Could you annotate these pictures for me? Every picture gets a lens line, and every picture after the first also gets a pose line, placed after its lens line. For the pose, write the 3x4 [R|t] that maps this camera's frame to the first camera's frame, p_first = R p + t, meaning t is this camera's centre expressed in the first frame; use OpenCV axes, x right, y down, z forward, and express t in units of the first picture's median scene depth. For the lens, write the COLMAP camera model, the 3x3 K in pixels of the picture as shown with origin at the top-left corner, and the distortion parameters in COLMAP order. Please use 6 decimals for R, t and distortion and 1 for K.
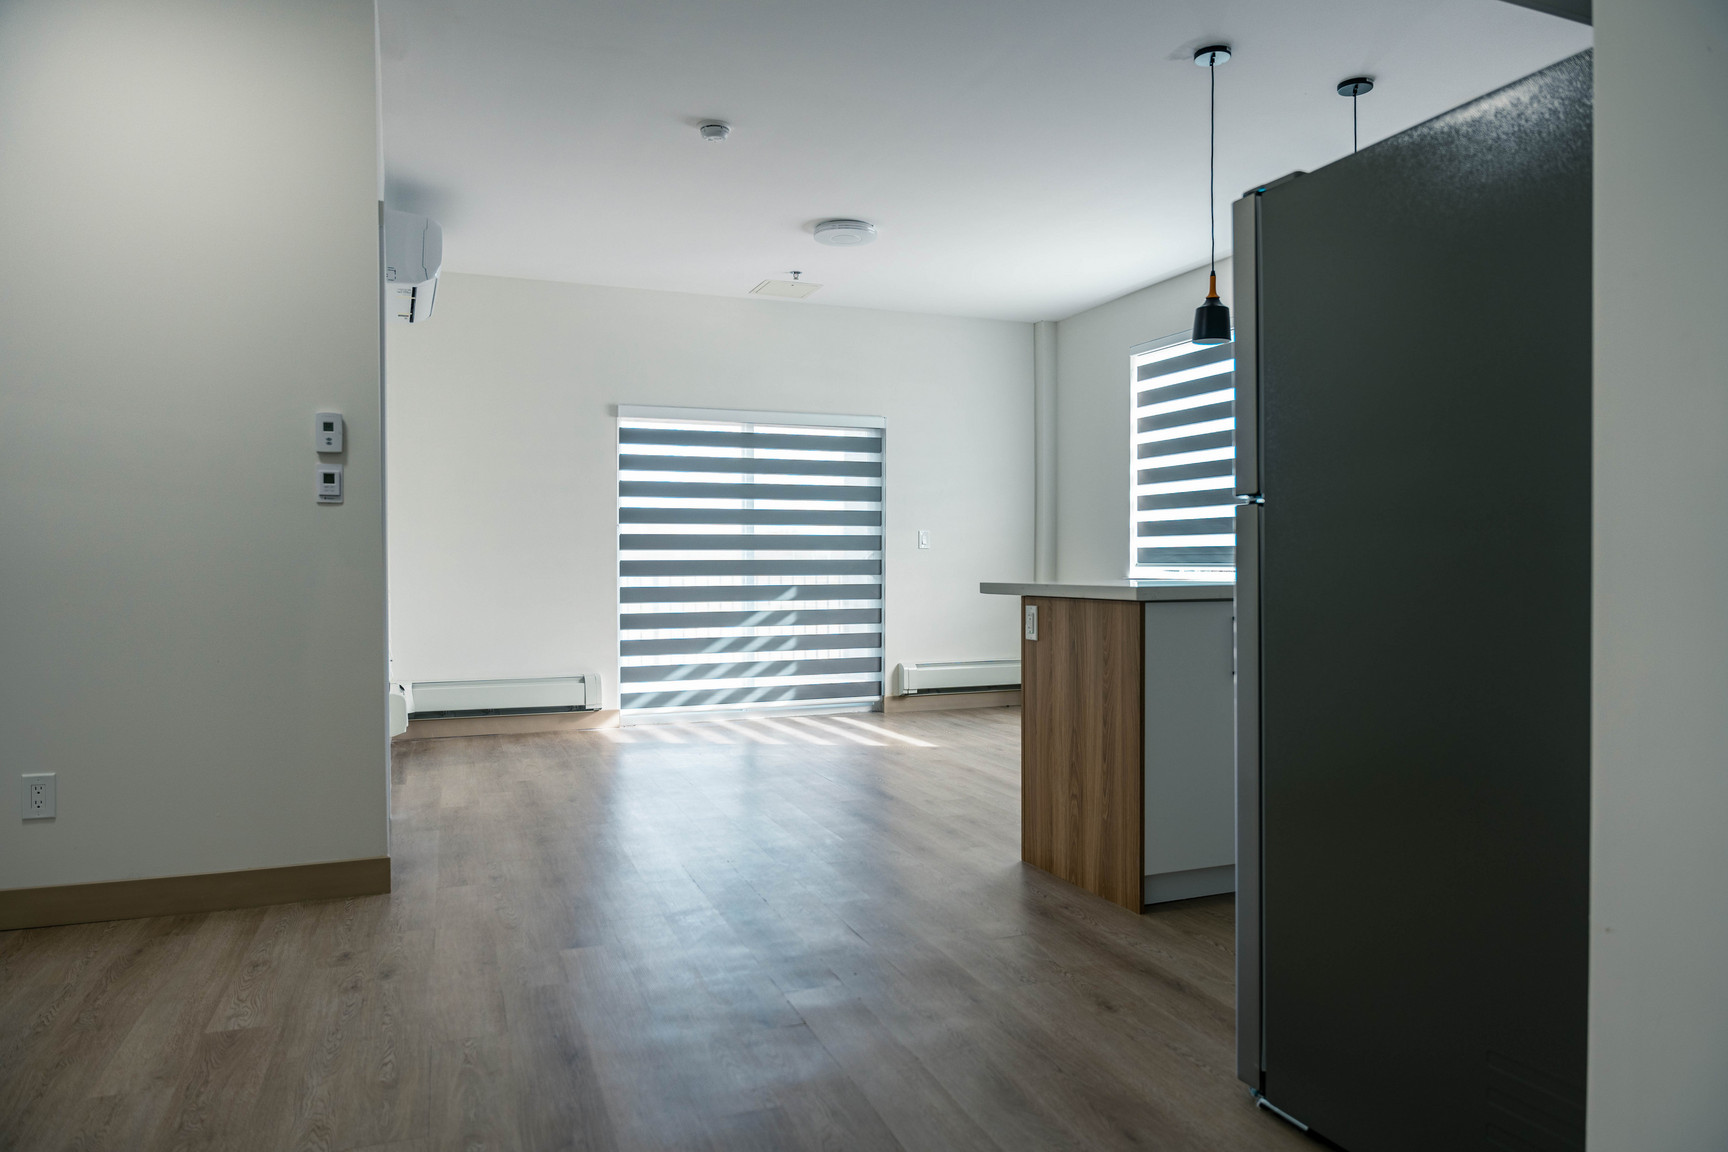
lens RADIAL K [[1146.5, 0, 864.0], [0, 1146.5, 576.0], [0, 0, 1]] dist [-0.004241, -0.004698]
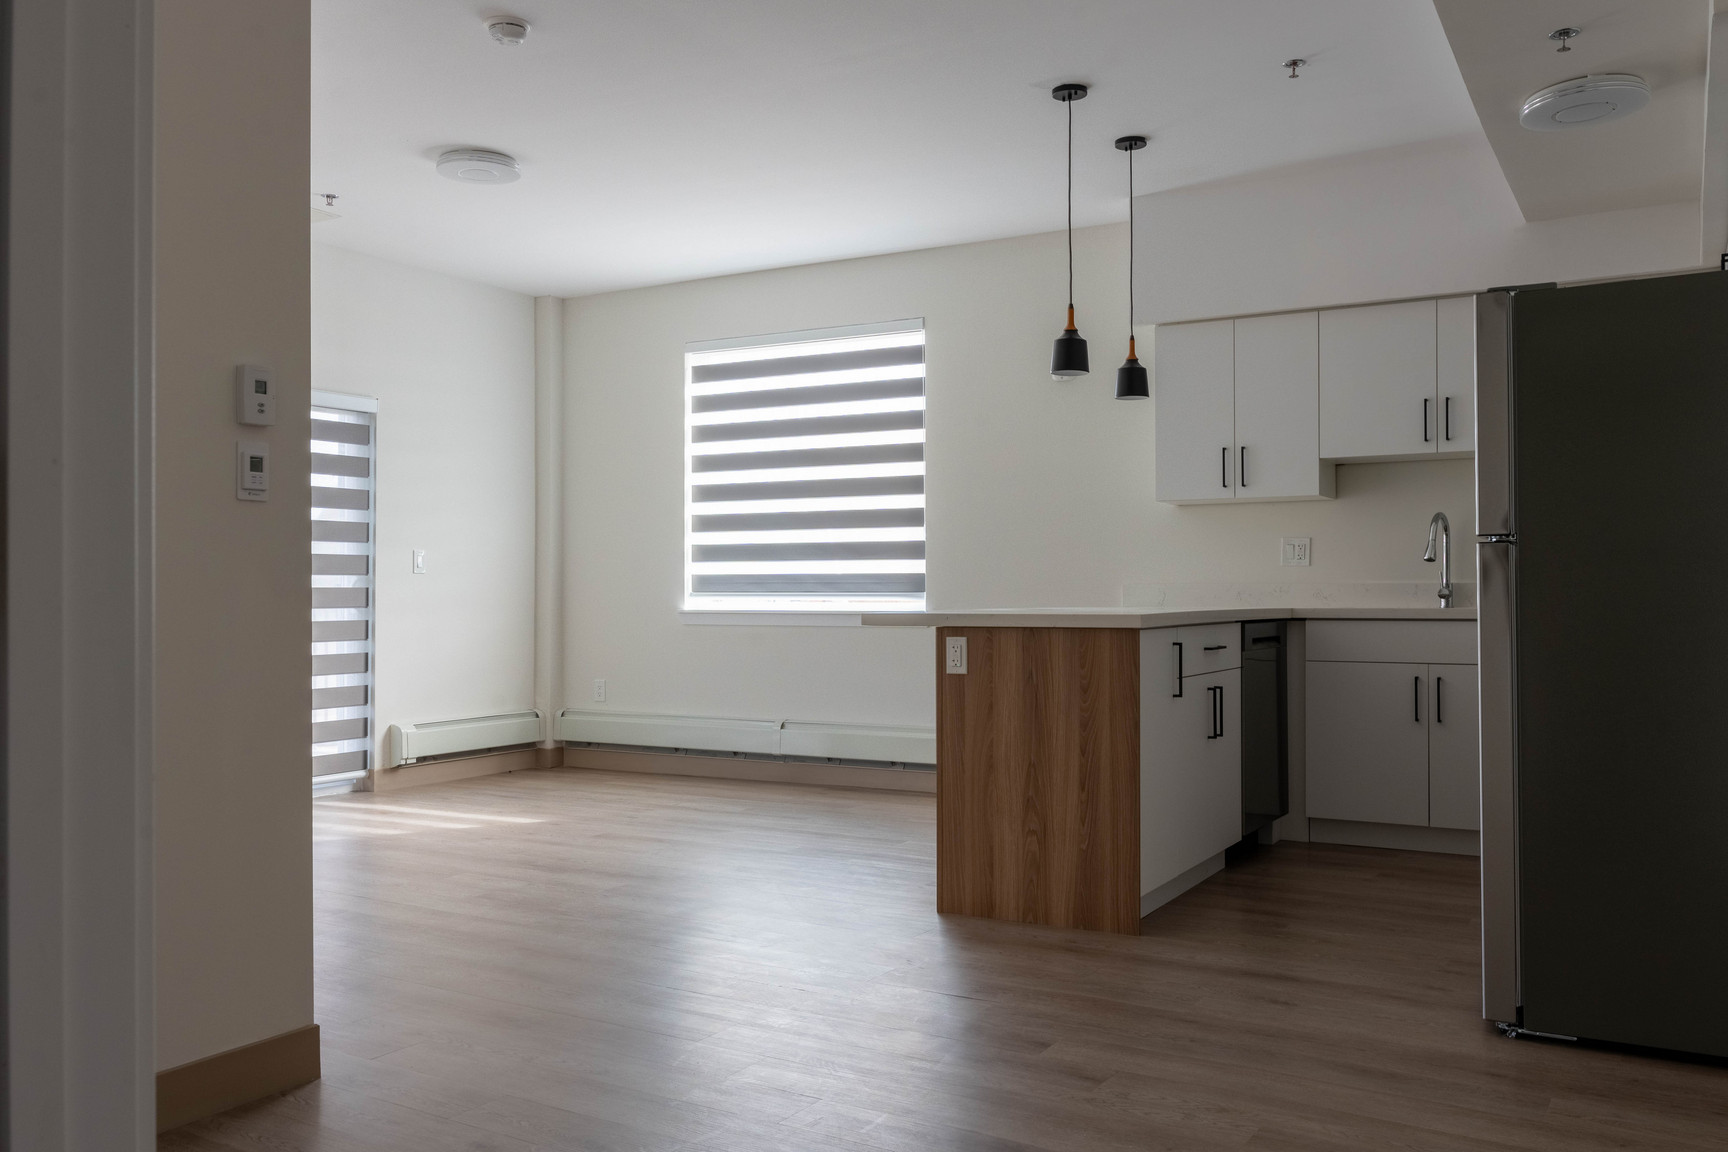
lens RADIAL K [[1446.7, 0, 864.0], [0, 1446.7, 576.0], [0, 0, 1]] dist [0.003928, 0.002282]
pose [[0.787183, 0.007152, 0.616678, -0.337540], [0.006949, 0.999766, -0.020466, -0.000179], [-0.616680, 0.020396, 0.786950, 0.058815]]
